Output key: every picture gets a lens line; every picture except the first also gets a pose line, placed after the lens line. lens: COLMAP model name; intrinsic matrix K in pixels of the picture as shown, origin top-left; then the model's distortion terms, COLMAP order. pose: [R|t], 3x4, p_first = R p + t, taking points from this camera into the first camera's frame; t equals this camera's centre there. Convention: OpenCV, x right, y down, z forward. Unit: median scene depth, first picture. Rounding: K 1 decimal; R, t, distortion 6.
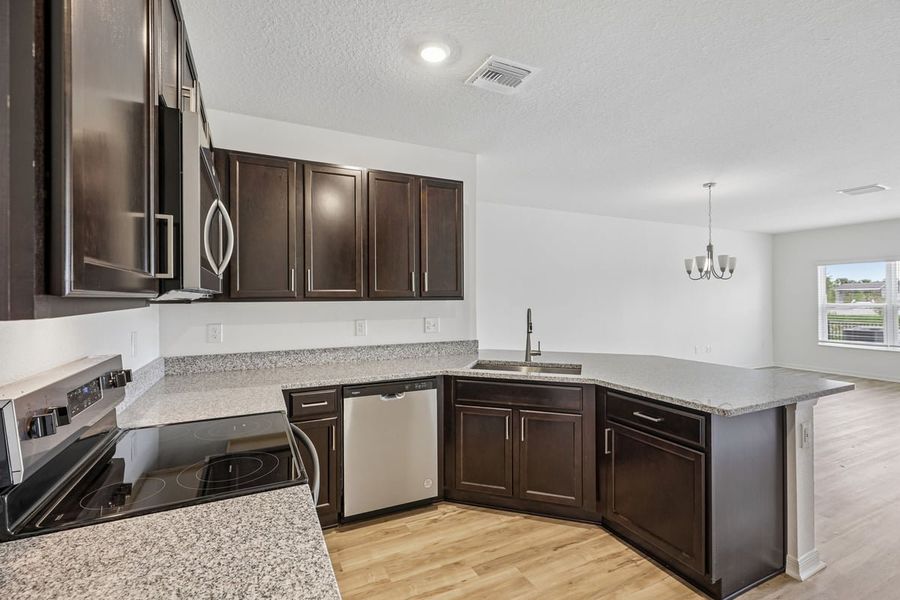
lens RADIAL K [[398.2, 0, 456.4], [0, 398.2, 296.4], [0, 0, 1]] dist [0.002906, 0.000212]
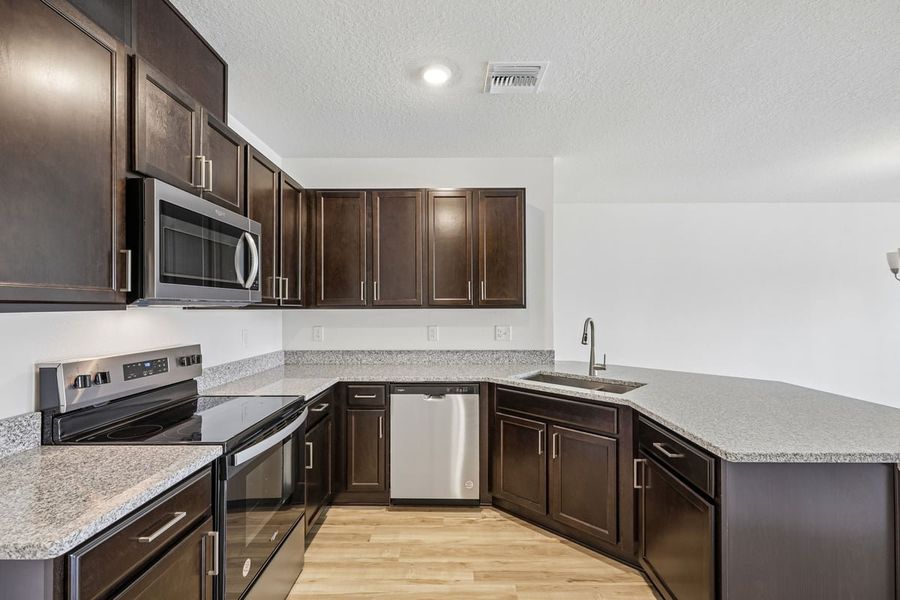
lens RADIAL K [[391.5, 0, 451.8], [0, 391.5, 305.1], [0, 0, 1]] dist [0.000638, 0.000194]
pose [[0.901492, 0.000110, -0.432795, 0.340083], [-0.000518, 1.000000, -0.000823, 0.002170], [0.432795, 0.000966, 0.901492, 0.062462]]
